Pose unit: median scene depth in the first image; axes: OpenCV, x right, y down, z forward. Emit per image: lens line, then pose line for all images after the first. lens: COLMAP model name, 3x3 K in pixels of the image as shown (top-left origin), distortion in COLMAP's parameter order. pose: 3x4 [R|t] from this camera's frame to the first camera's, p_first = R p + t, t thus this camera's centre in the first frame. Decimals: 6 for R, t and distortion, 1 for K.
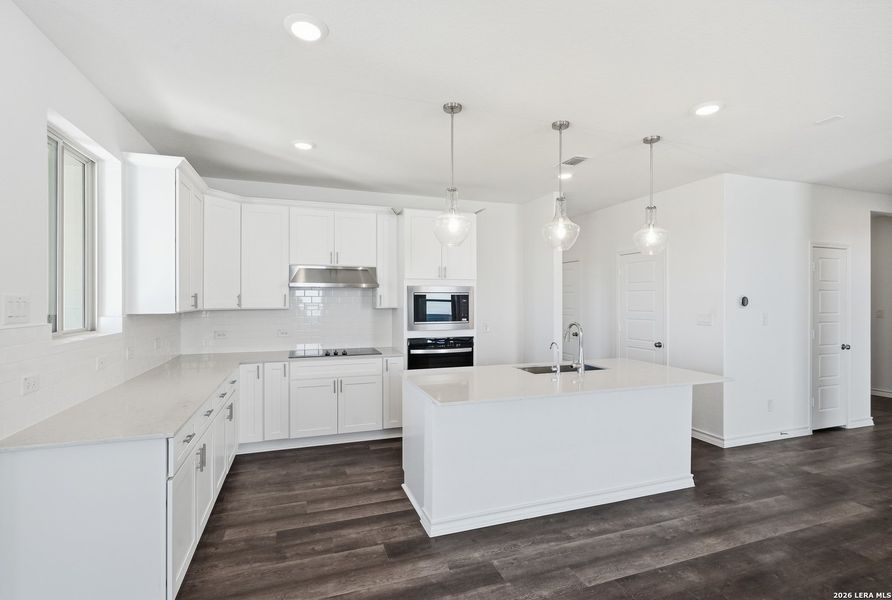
lens RADIAL K [[414.9, 0, 443.2], [0, 414.9, 298.4], [0, 0, 1]] dist [-0.001815, -0.000341]
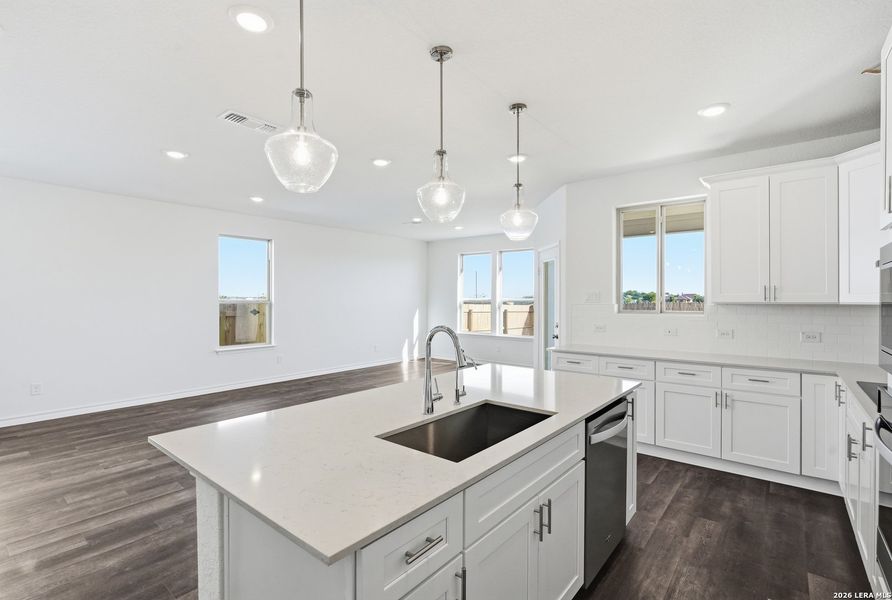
lens RADIAL K [[419.5, 0, 446.0], [0, 419.5, 300.0], [0, 0, 1]] dist [-0.002534, 0.000376]
pose [[-0.852080, -0.000416, -0.523411, 0.560445], [-0.001107, 0.999999, 0.001007, 0.021674], [0.523410, 0.001438, -0.852080, 1.379781]]
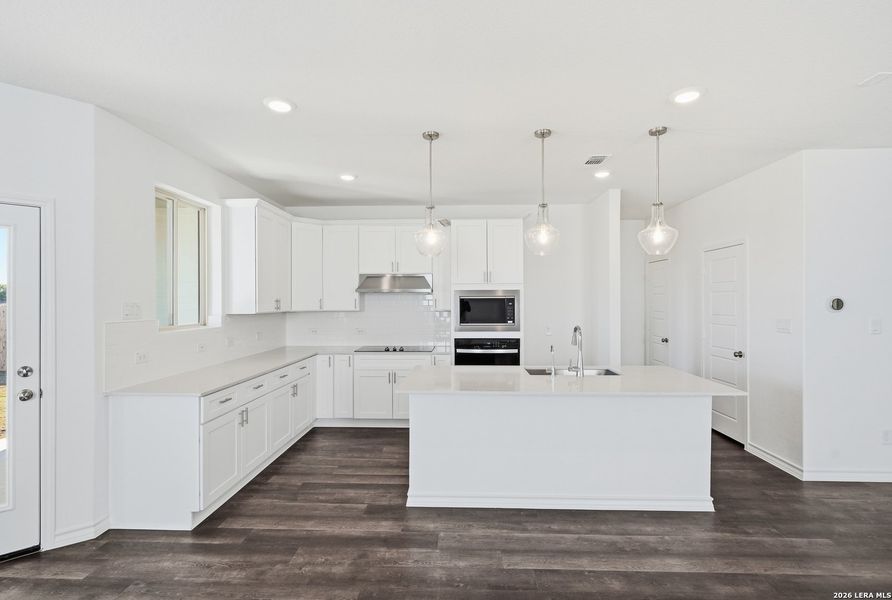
lens RADIAL K [[419.5, 0, 446.0], [0, 419.5, 300.0], [0, 0, 1]] dist [-0.002534, 0.000376]
pose [[0.933053, -0.004330, -0.359712, 0.359094], [0.004102, 0.999991, -0.001396, -0.003370], [0.359715, -0.000173, 0.933062, -0.046267]]
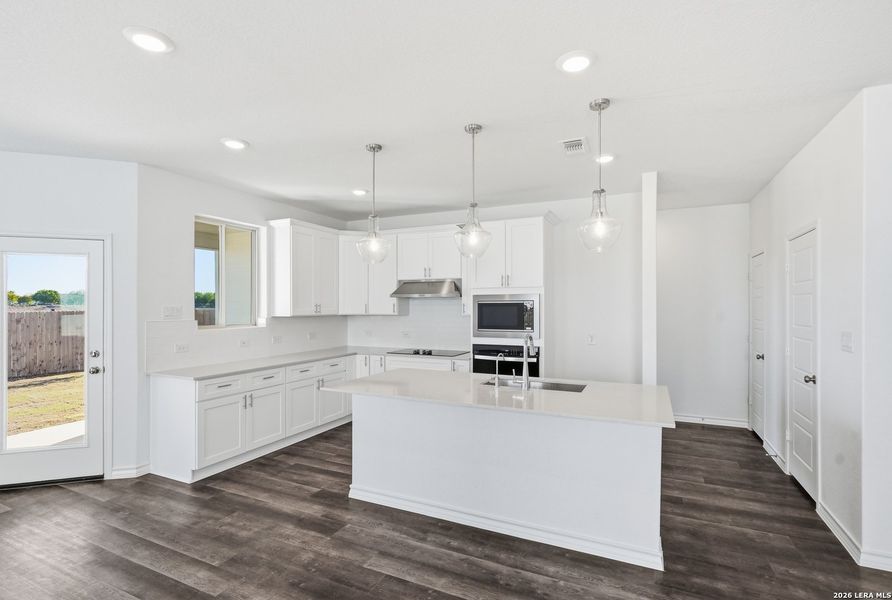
lens RADIAL K [[427.5, 0, 444.5], [0, 427.5, 304.6], [0, 0, 1]] dist [-0.001786, -0.000323]
pose [[0.718115, -0.003964, -0.695913, 0.774585], [0.002299, 0.999992, -0.003323, -0.001808], [0.695920, 0.000786, 0.718118, 0.194601]]
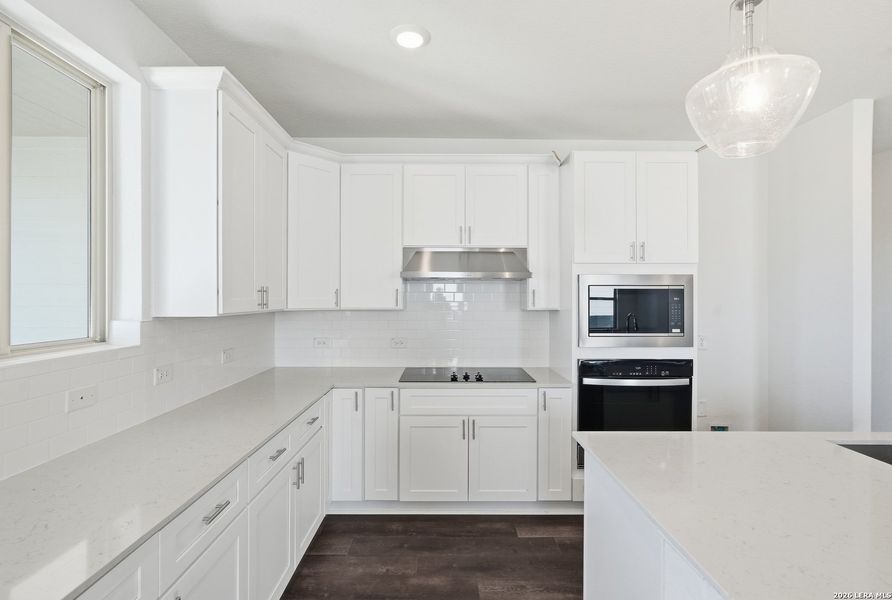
lens RADIAL K [[426.4, 0, 447.4], [0, 426.4, 298.2], [0, 0, 1]] dist [-0.002249, -0.000064]
pose [[0.947672, 0.002844, -0.319233, -0.083328], [-0.001727, 0.999991, 0.003784, 0.004078], [0.319241, -0.003034, 0.947669, 0.411337]]
